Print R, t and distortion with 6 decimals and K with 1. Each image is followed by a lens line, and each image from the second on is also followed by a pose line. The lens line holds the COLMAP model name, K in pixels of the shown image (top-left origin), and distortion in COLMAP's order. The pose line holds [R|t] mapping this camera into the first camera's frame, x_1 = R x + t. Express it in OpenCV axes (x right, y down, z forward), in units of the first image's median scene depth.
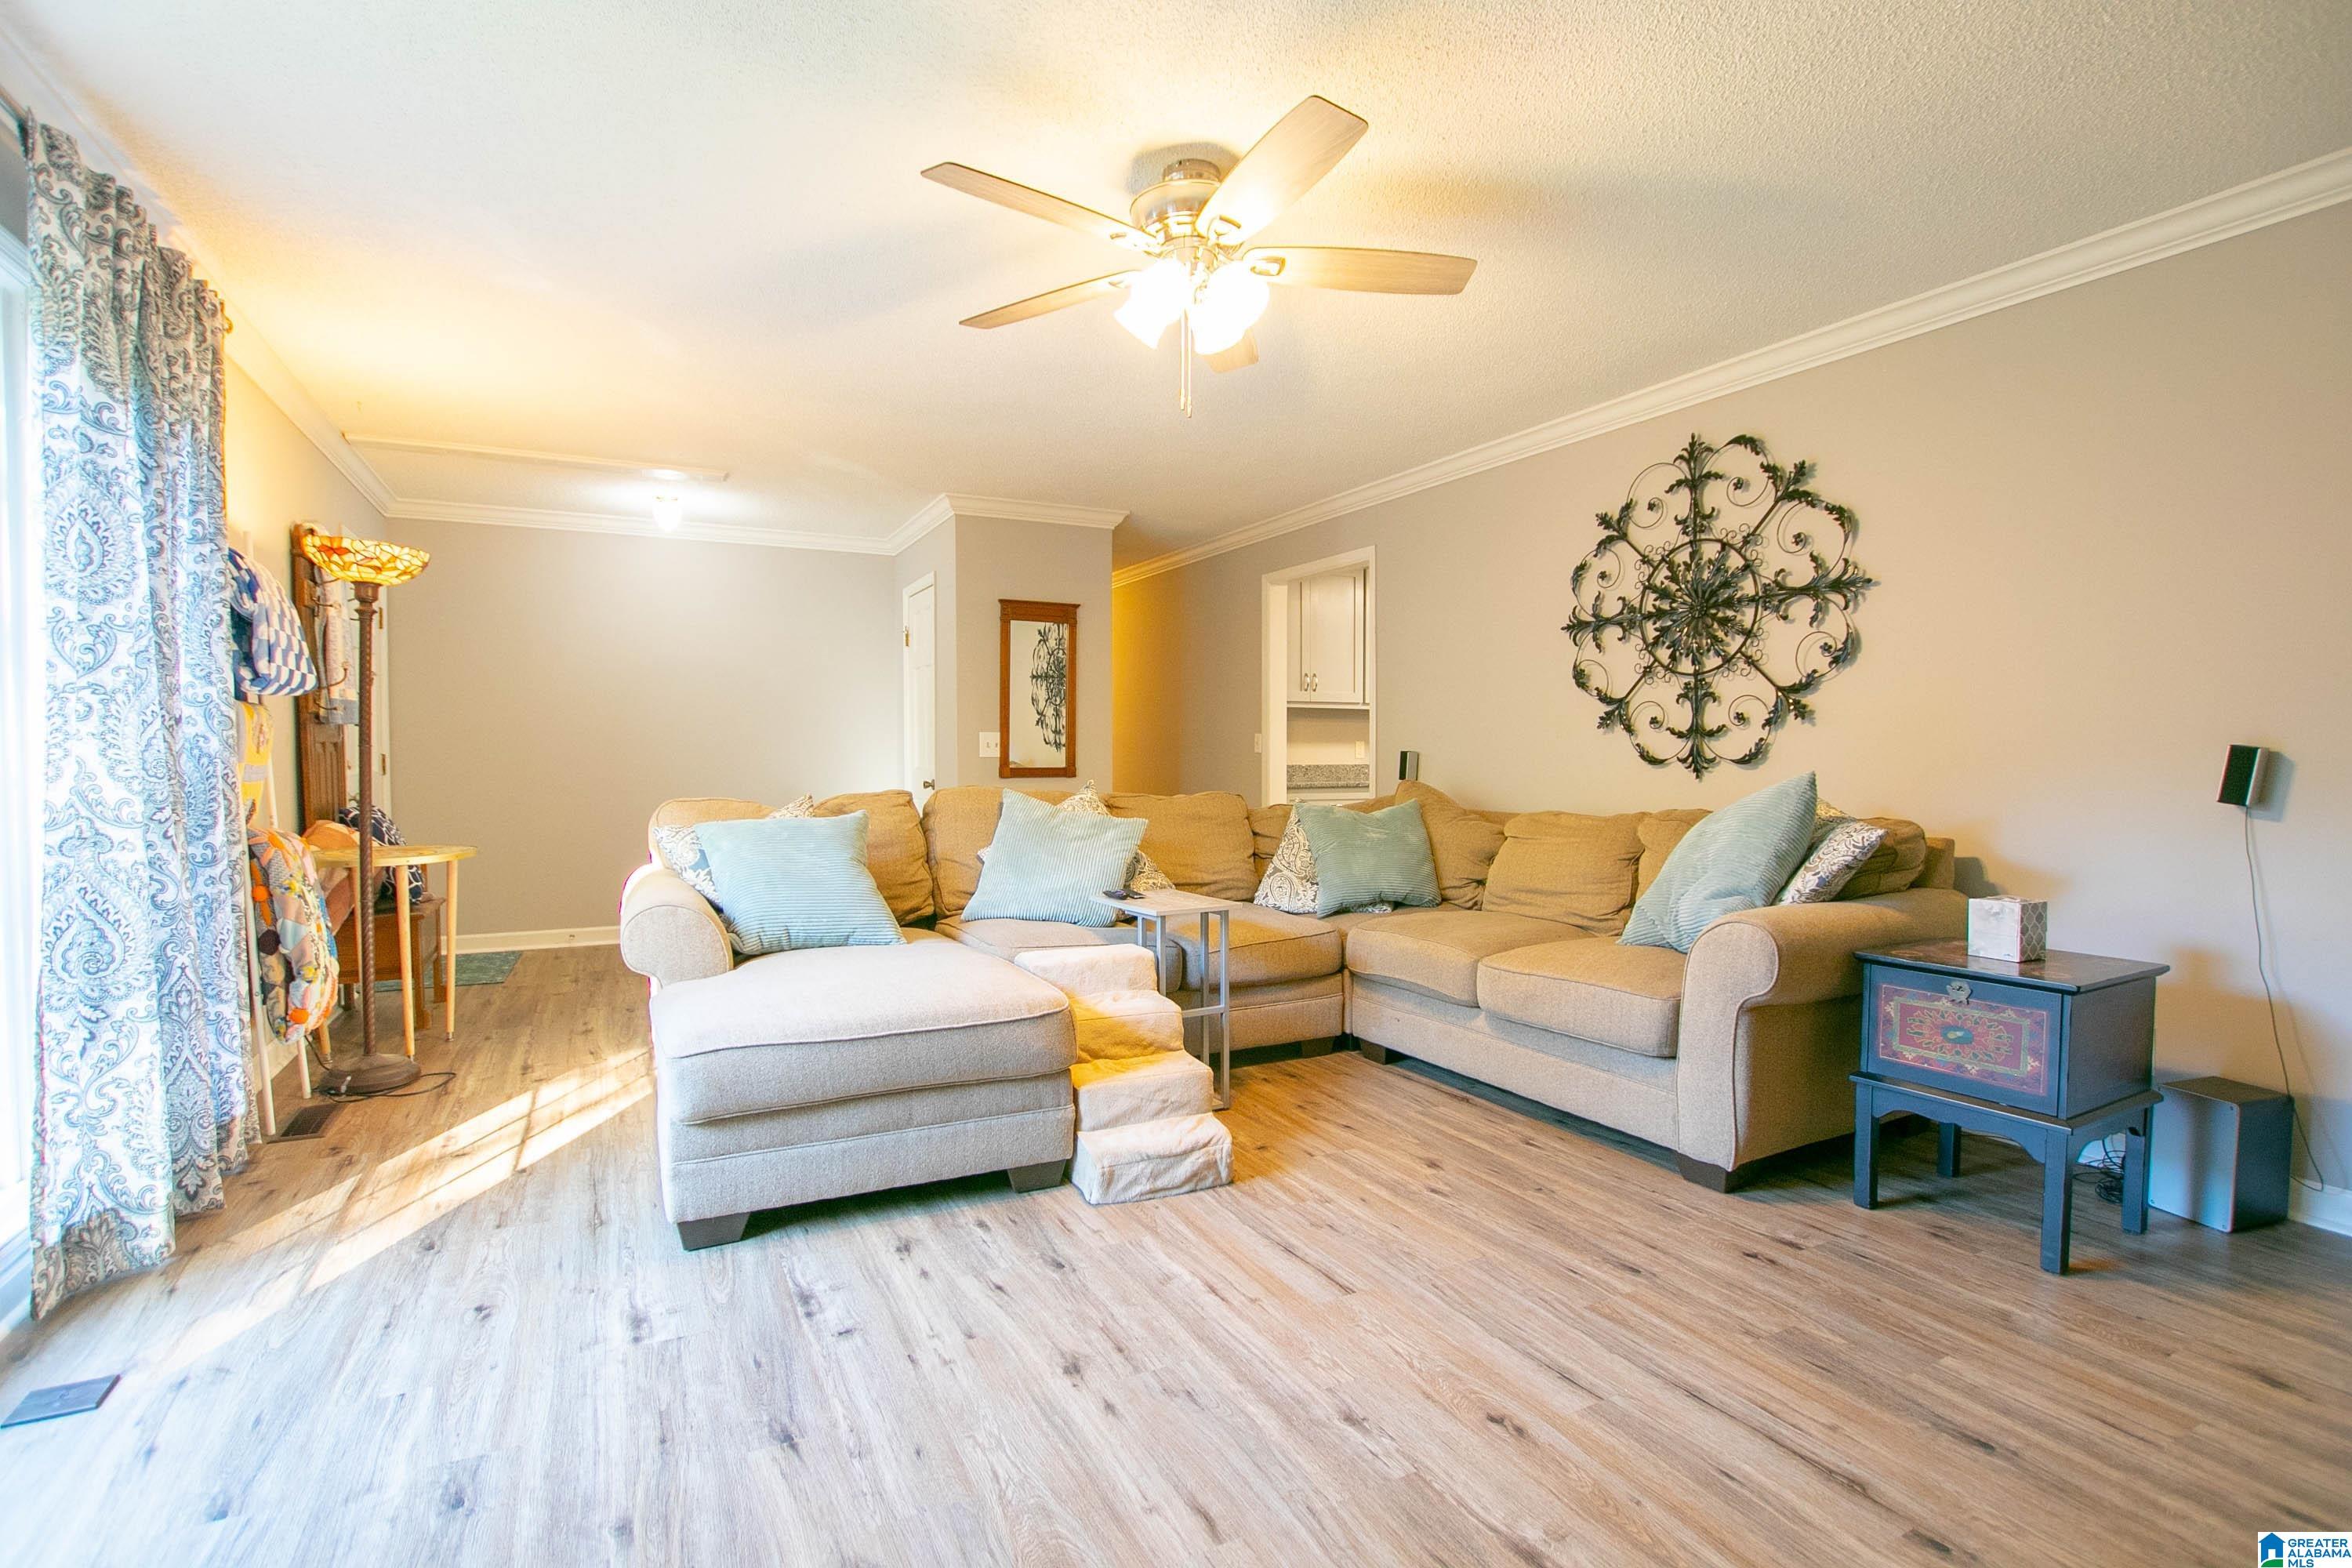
lens RADIAL K [[1090.8, 0, 1154.3], [0, 1090.8, 793.6], [0, 0, 1]] dist [-0.033418, 0.004485]
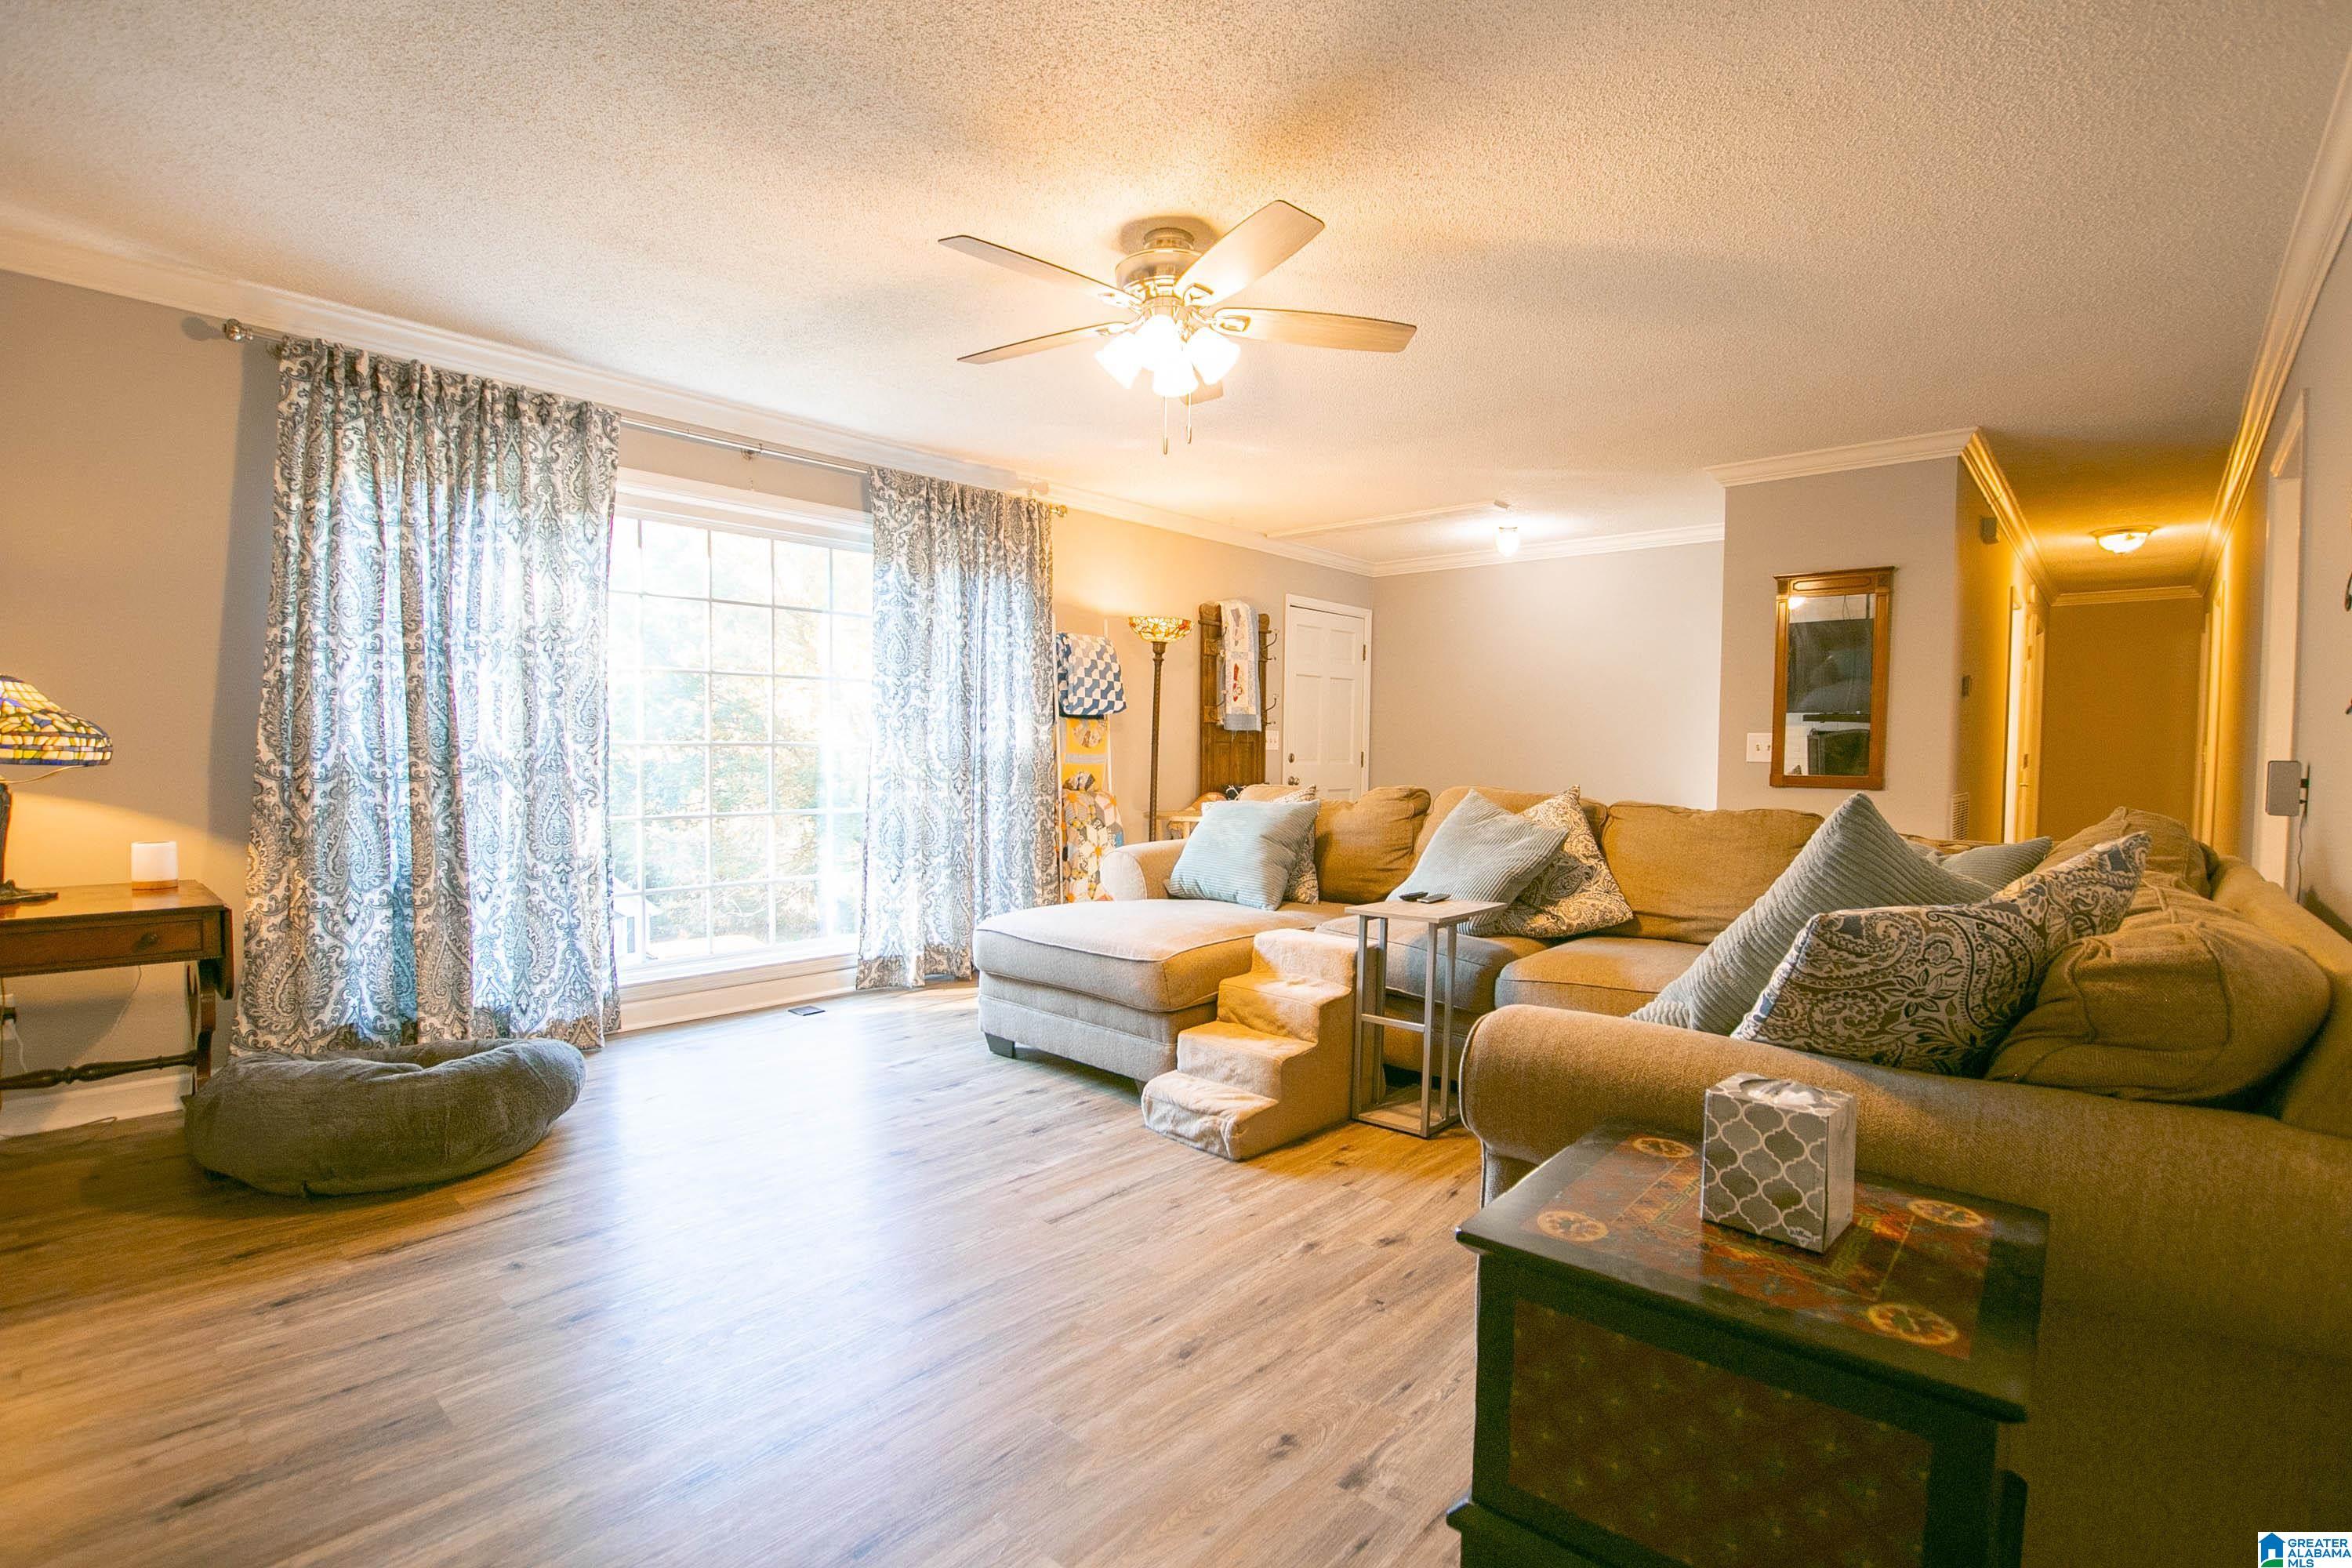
lens RADIAL K [[1090.8, 0, 1162.5], [0, 1090.8, 787.1], [0, 0, 1]] dist [-0.033418, 0.004485]
pose [[0.360641, 0.040378, -0.931830, 1.112267], [-0.047602, 0.998557, 0.024846, -0.028595], [0.931489, 0.035396, 0.362043, 0.592734]]
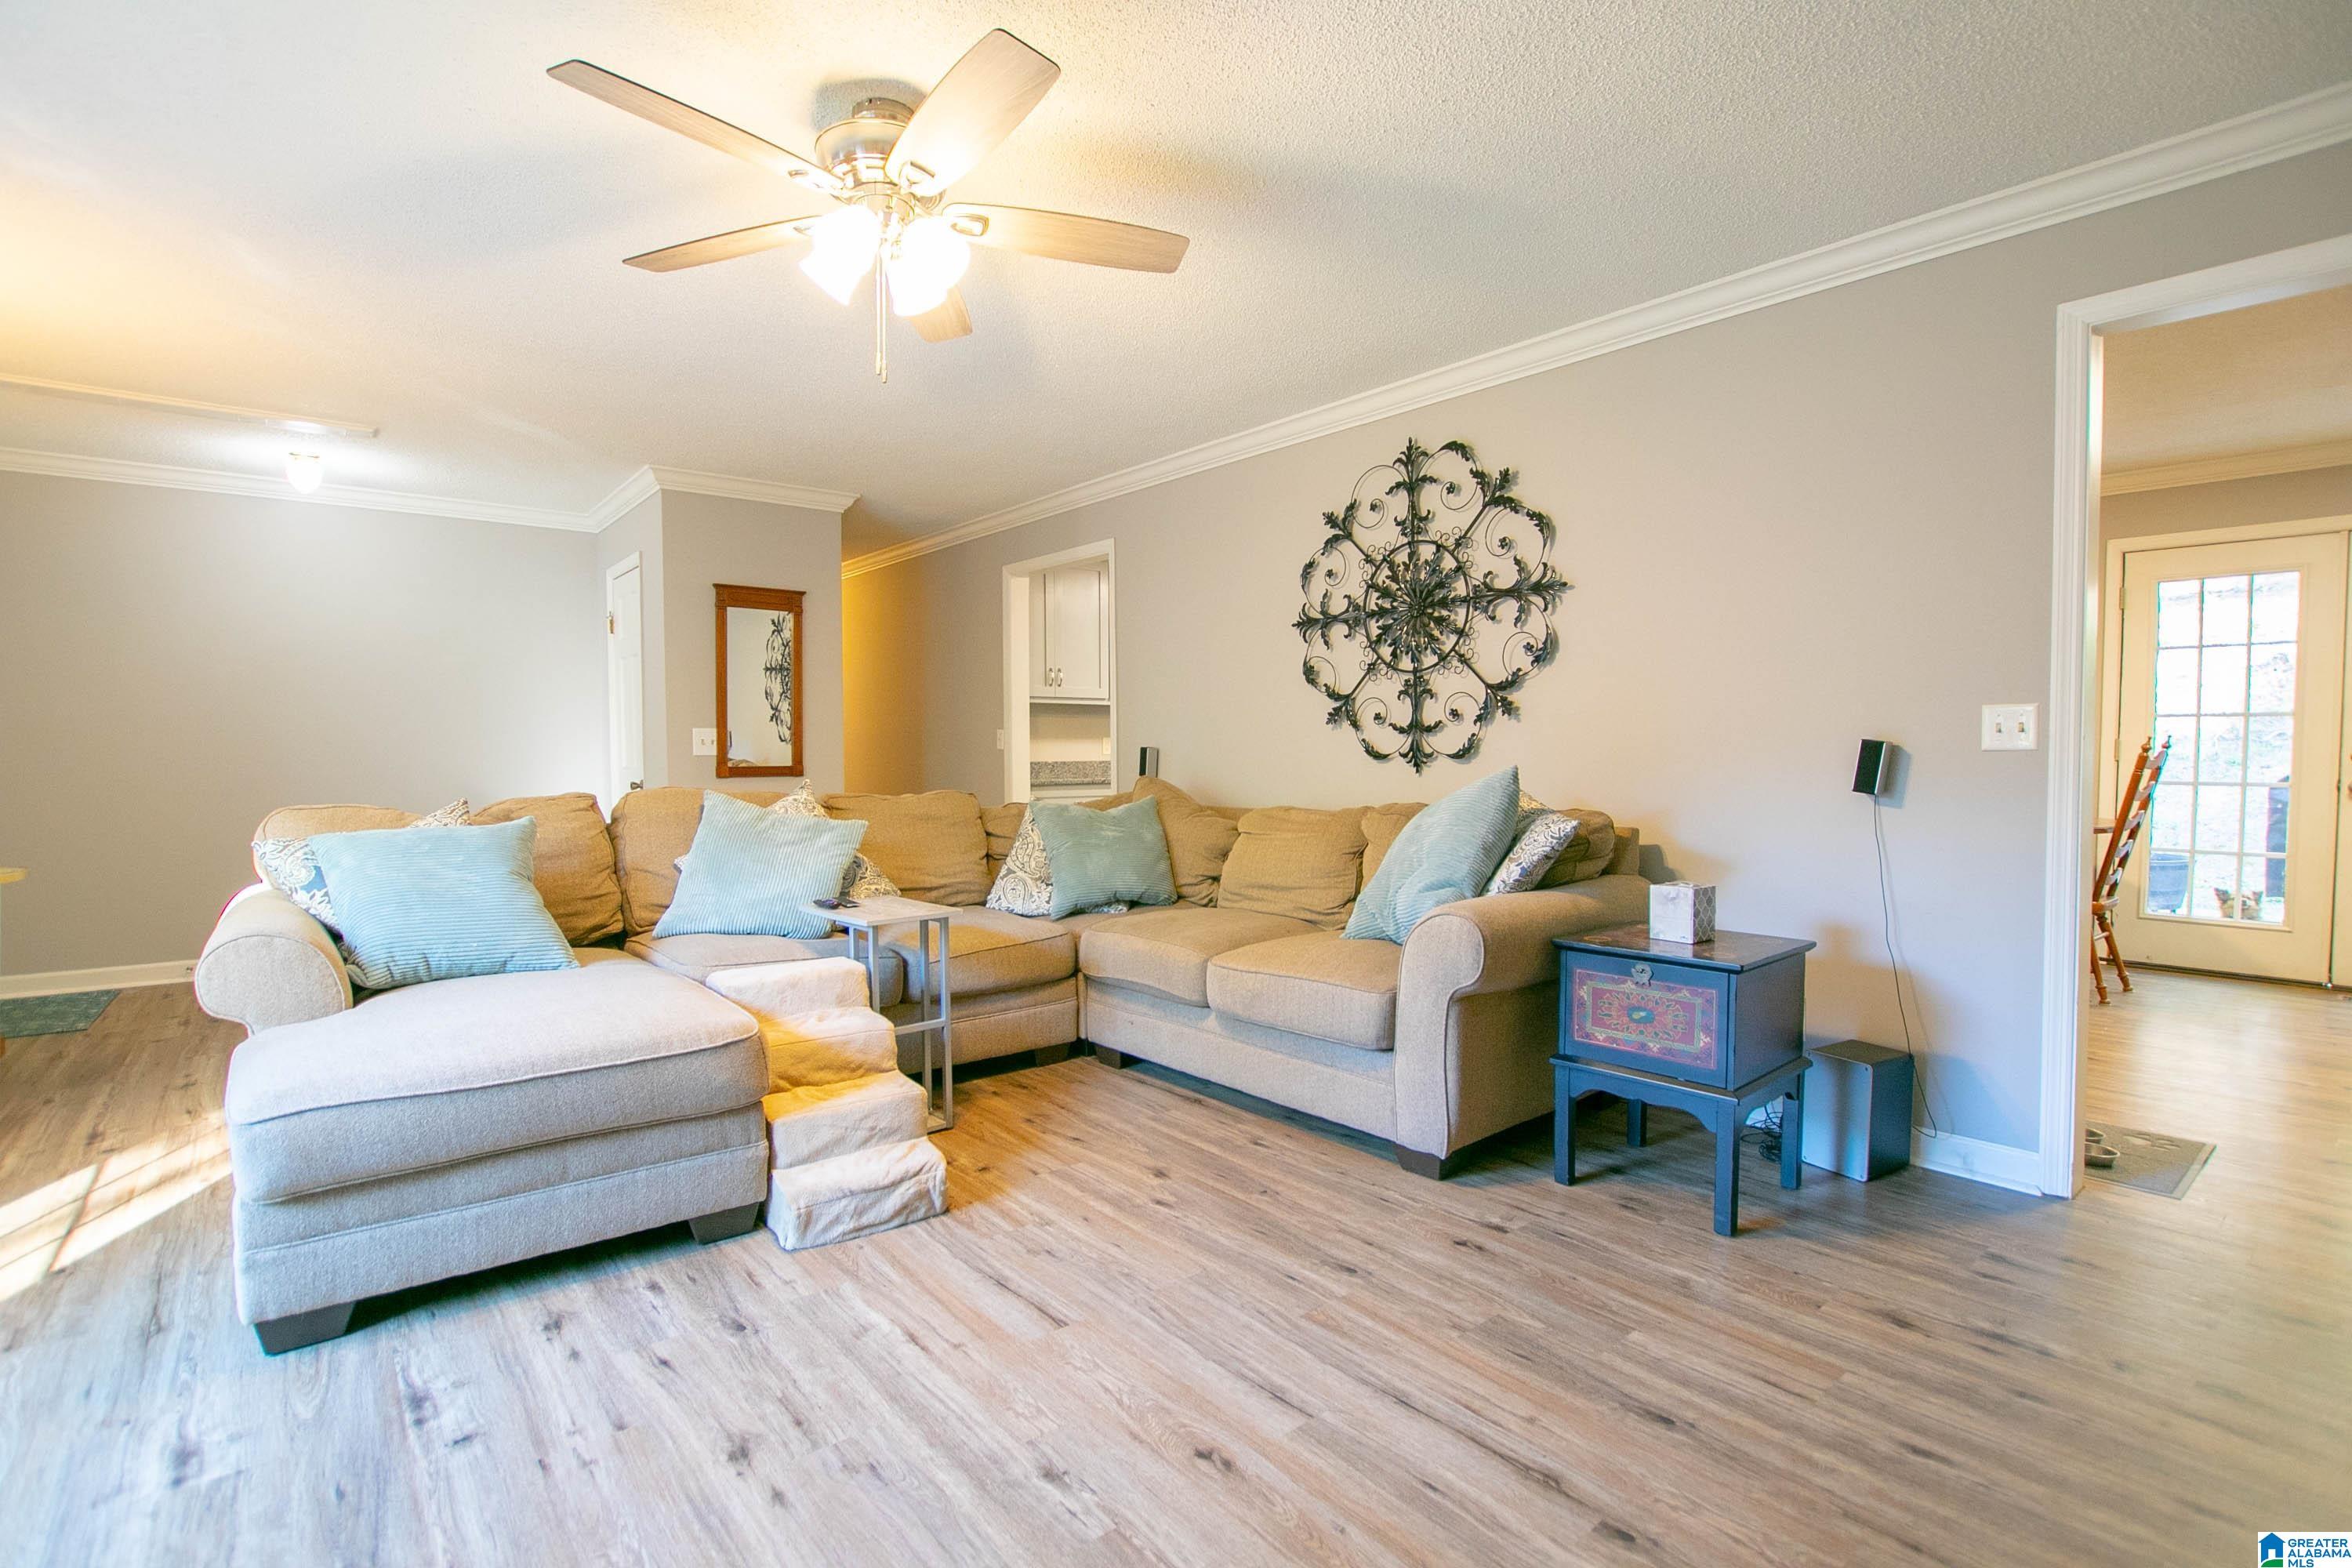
lens RADIAL K [[1090.8, 0, 1155.8], [0, 1090.8, 793.3], [0, 0, 1]] dist [-0.033418, 0.004485]
pose [[0.976842, -0.011343, 0.213663, 0.056793], [0.010748, 0.999934, 0.003947, -0.001831], [-0.213694, -0.001559, 0.976900, 0.060572]]
